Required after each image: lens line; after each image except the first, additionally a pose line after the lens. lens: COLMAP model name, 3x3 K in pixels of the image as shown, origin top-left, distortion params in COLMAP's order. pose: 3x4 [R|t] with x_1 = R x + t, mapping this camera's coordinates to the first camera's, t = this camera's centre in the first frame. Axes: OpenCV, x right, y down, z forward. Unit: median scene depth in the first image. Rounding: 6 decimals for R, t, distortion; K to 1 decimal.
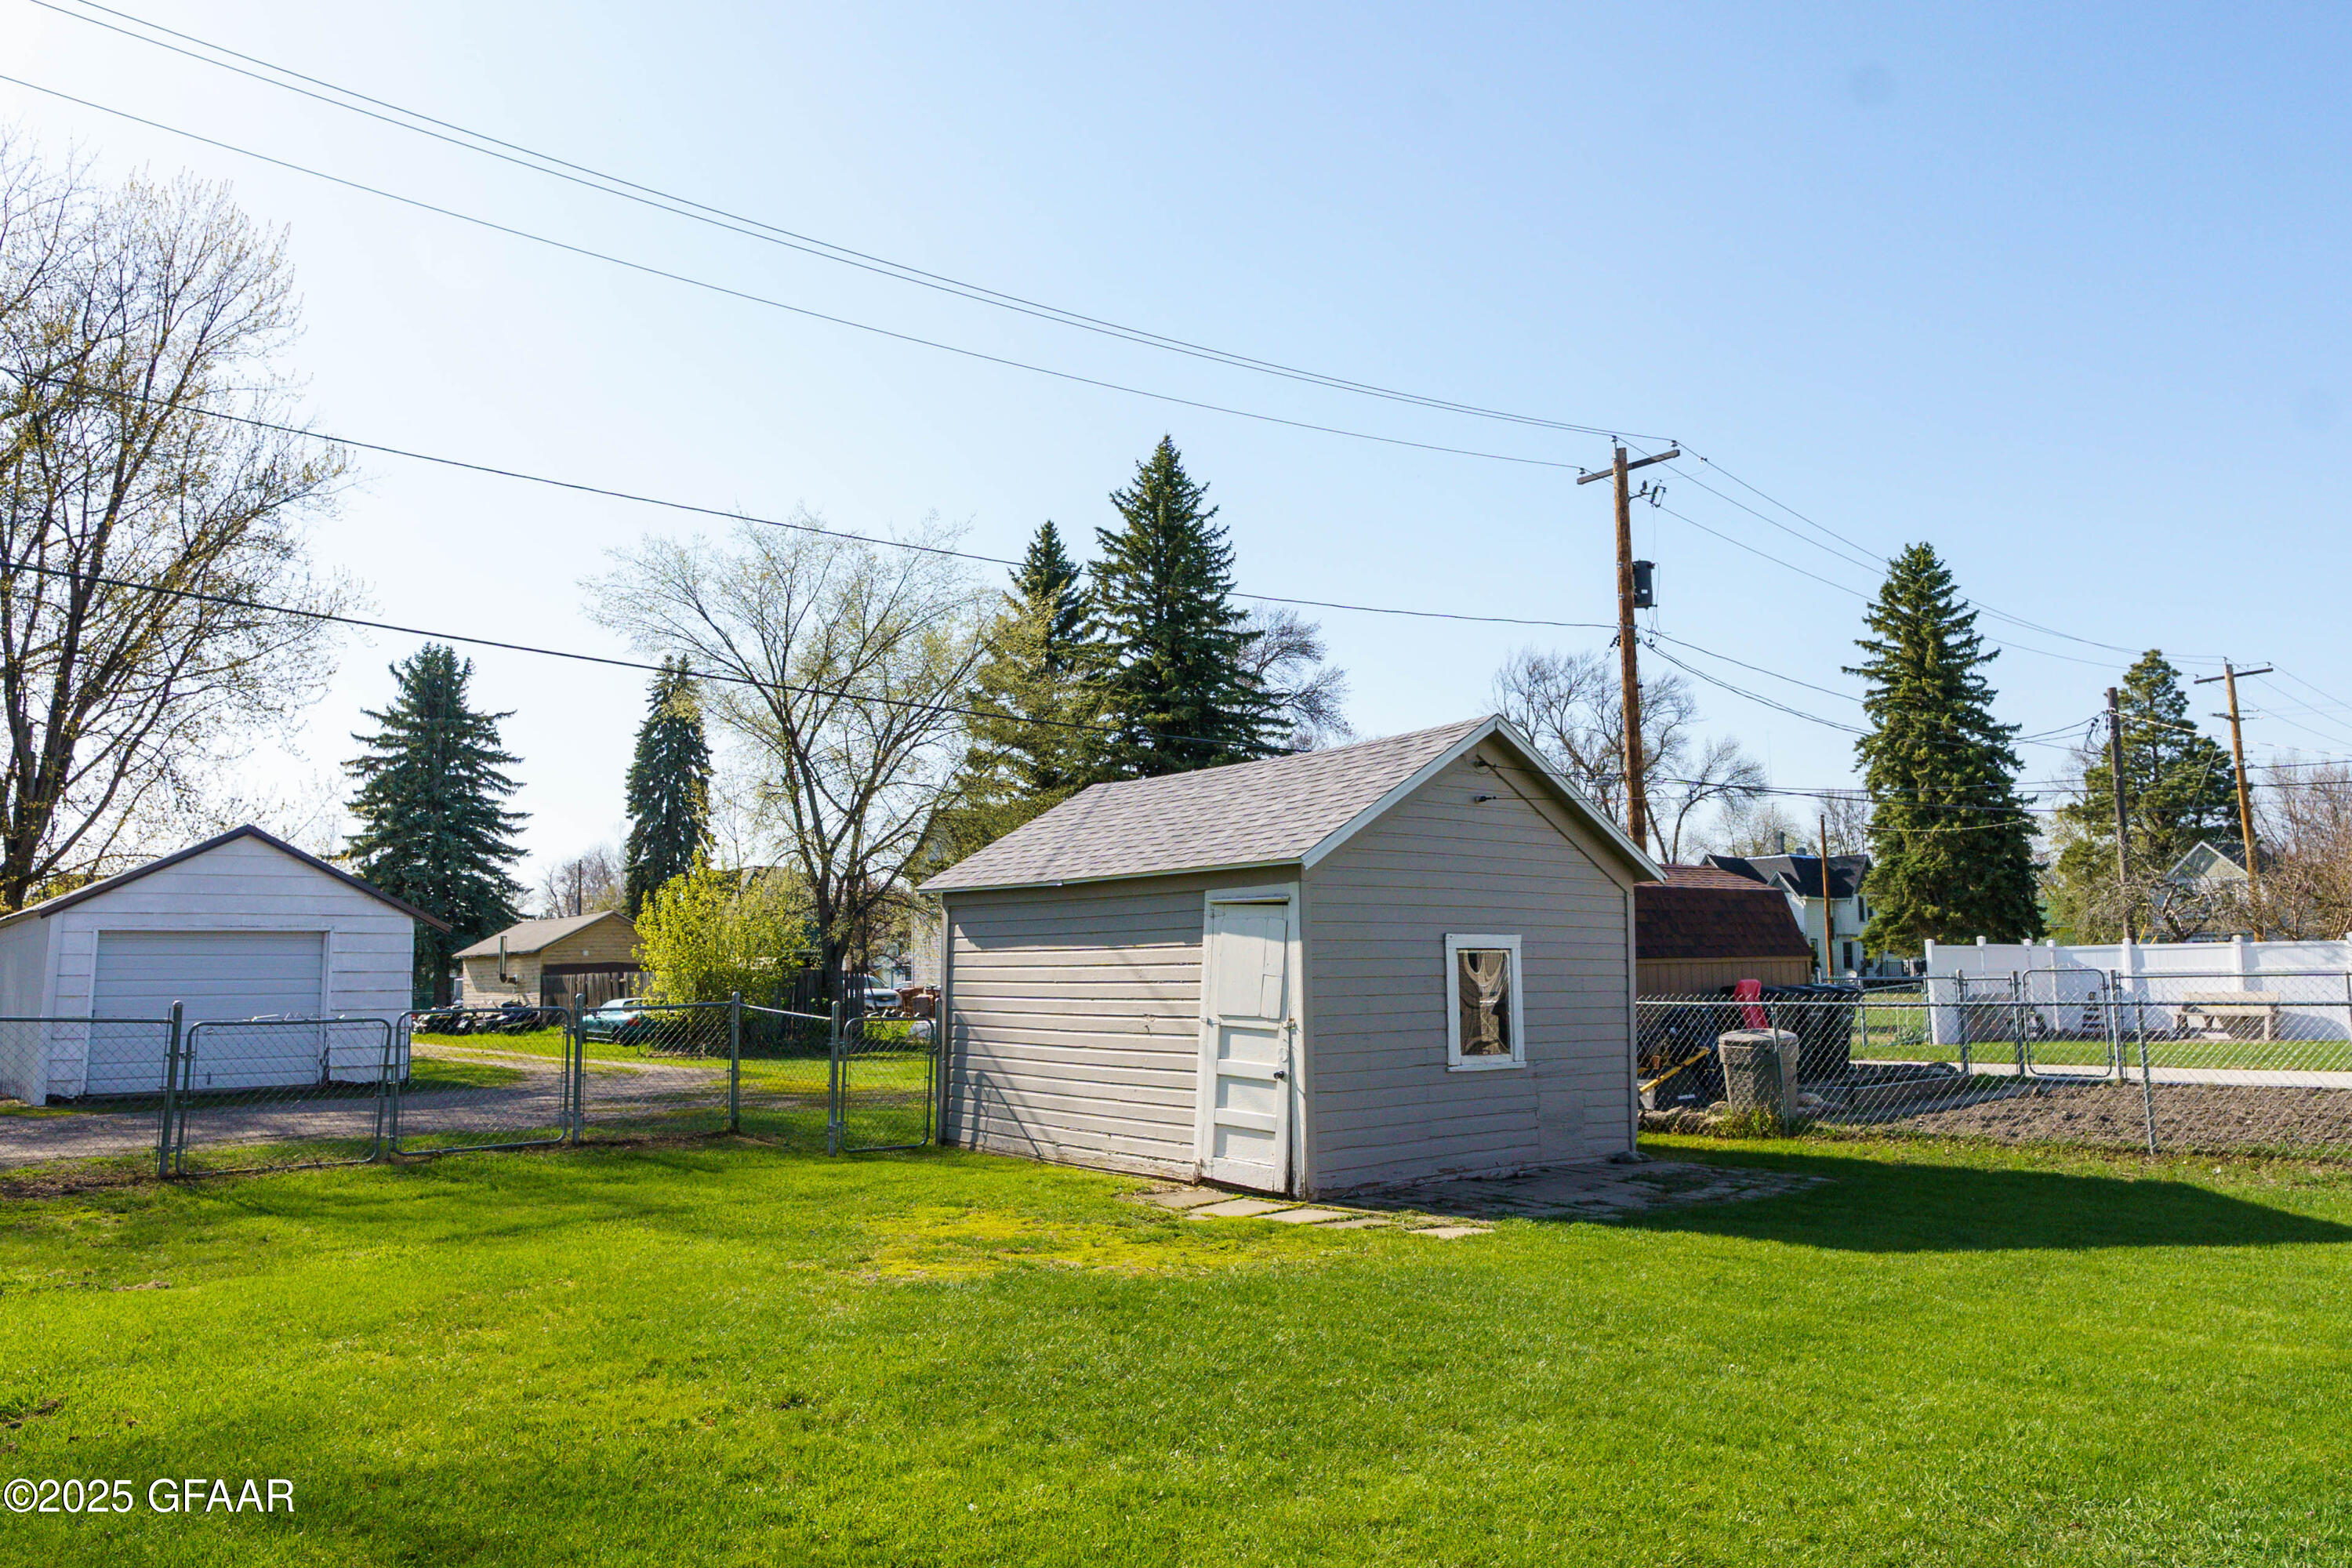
lens RADIAL K [[1648.7, 0, 1176.0], [0, 1648.7, 784.0], [0, 0, 1]] dist [-0.002610, 0.000283]
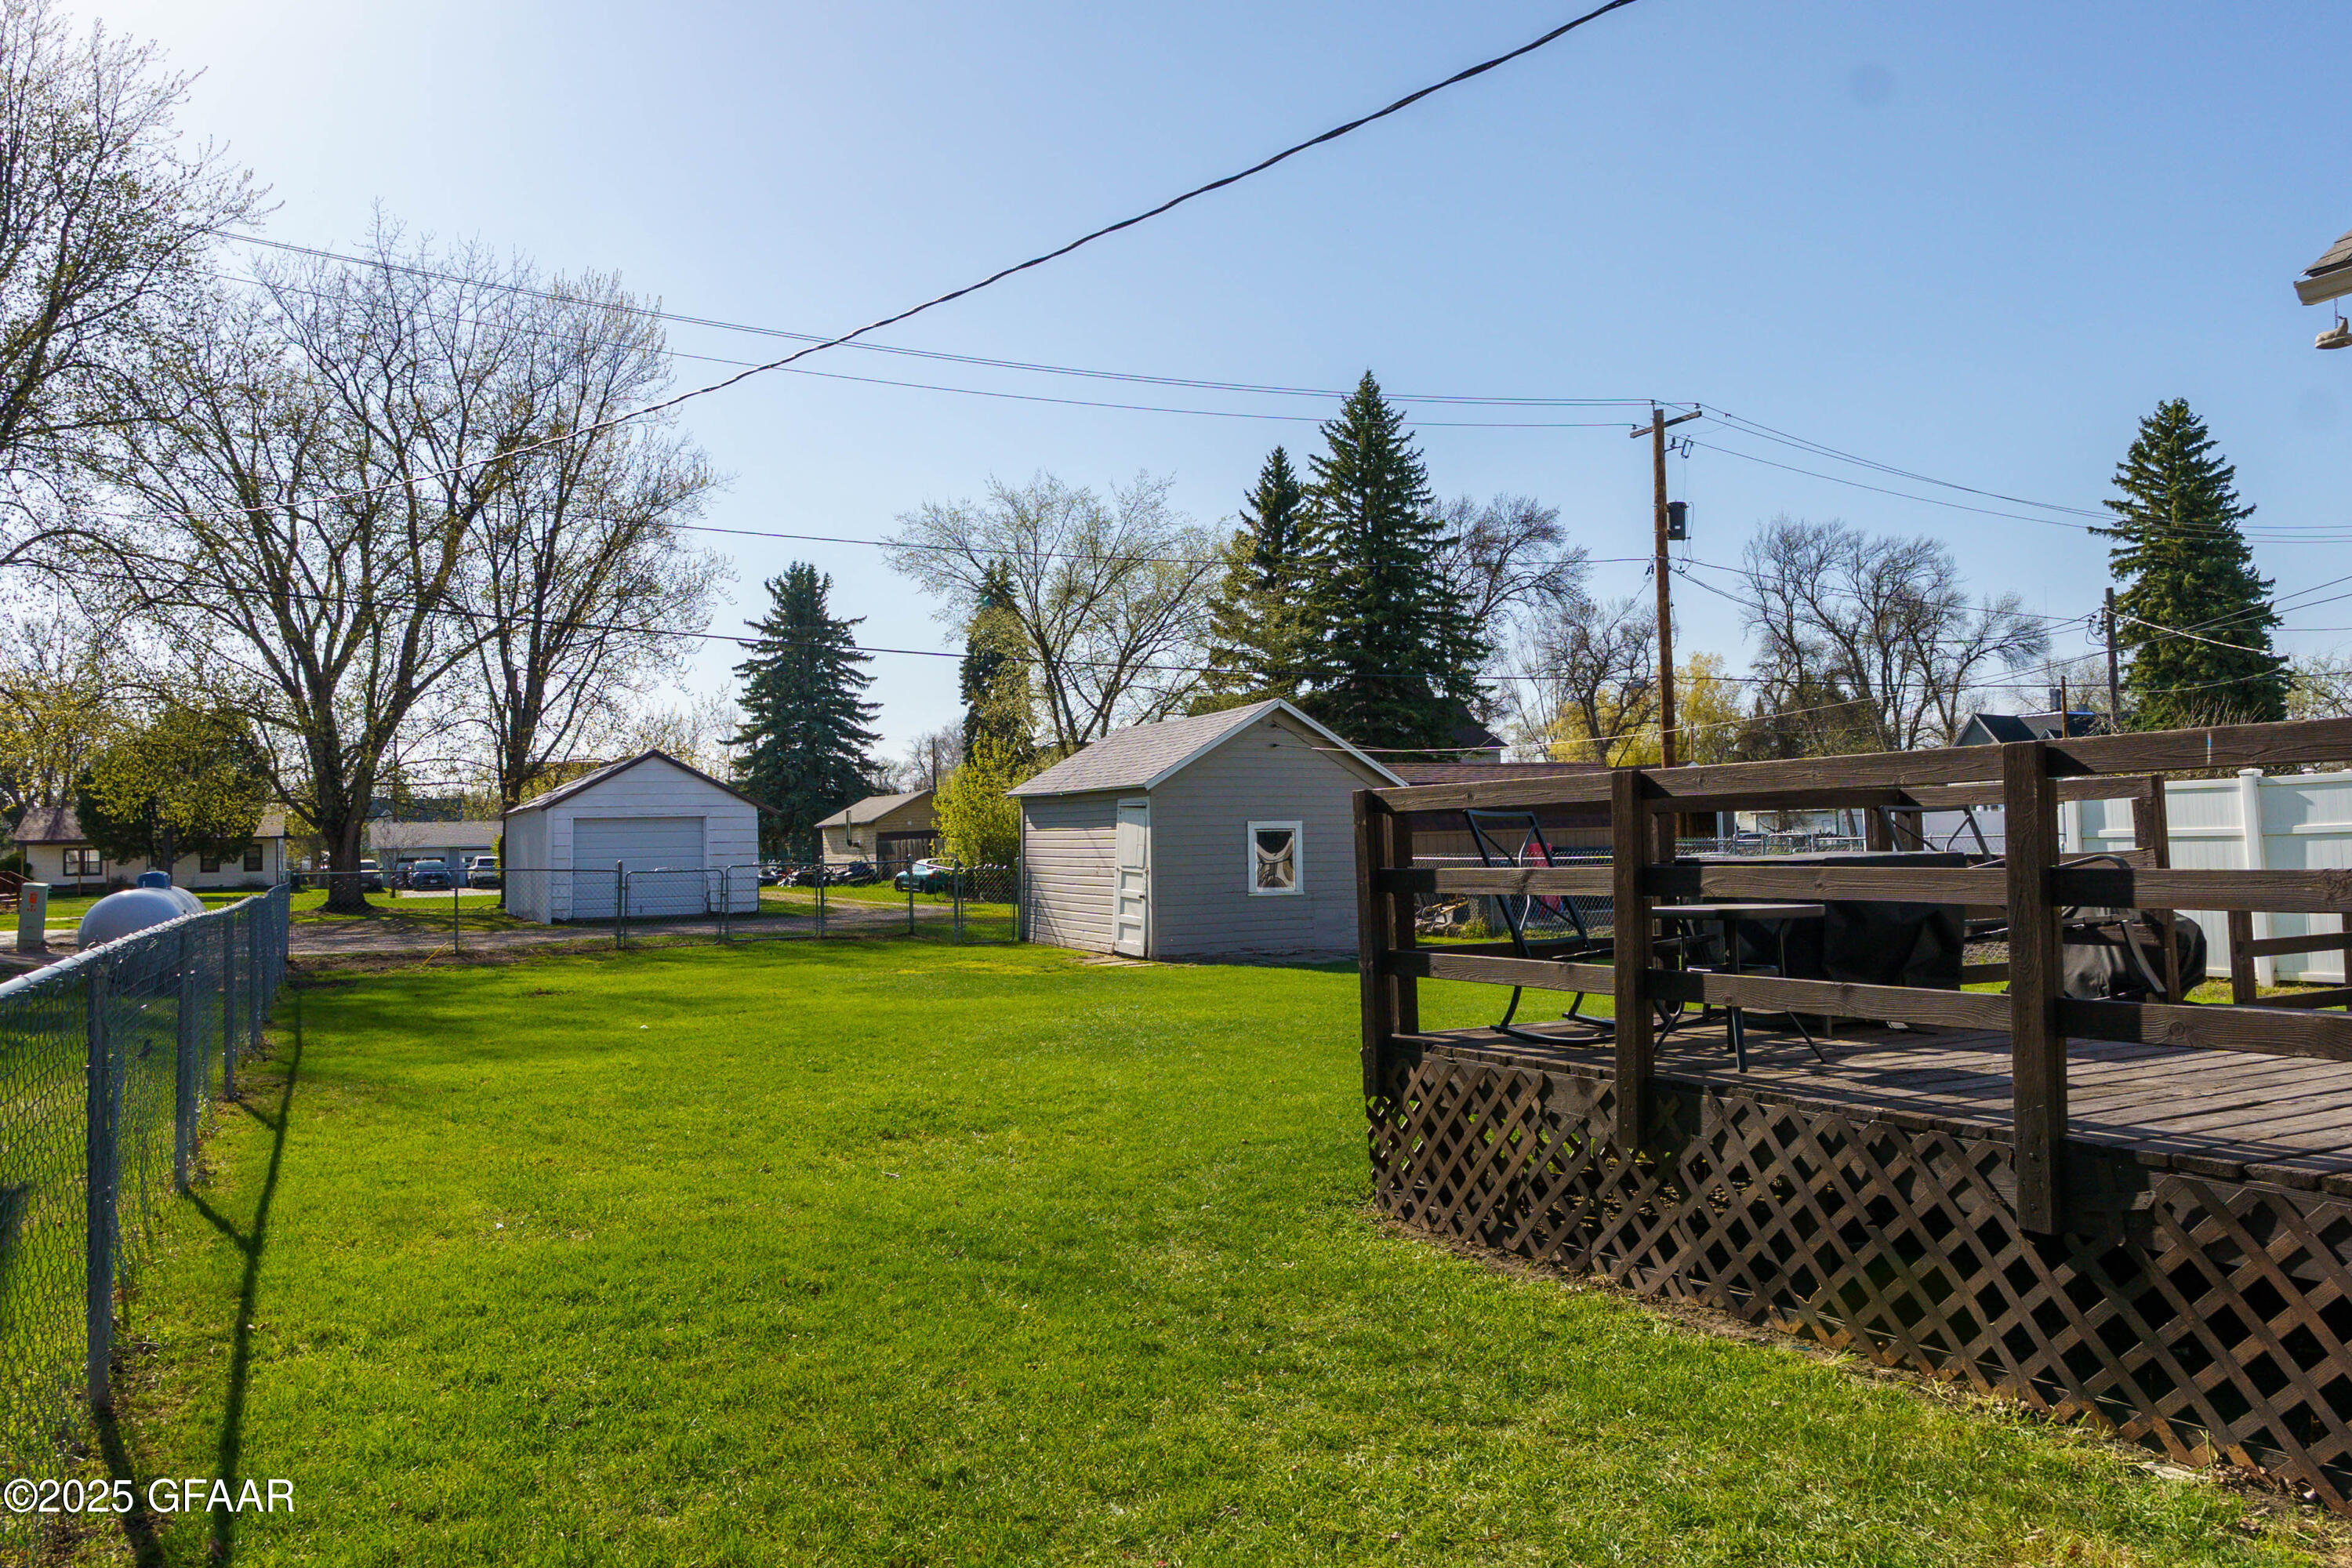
lens RADIAL K [[1648.7, 0, 1176.0], [0, 1648.7, 784.0], [0, 0, 1]] dist [-0.002610, 0.000283]
pose [[0.976595, -0.013958, -0.214634, 0.116391], [0.032185, 0.996140, 0.081660, -0.024668], [0.212665, -0.086656, 0.973275, -0.191360]]
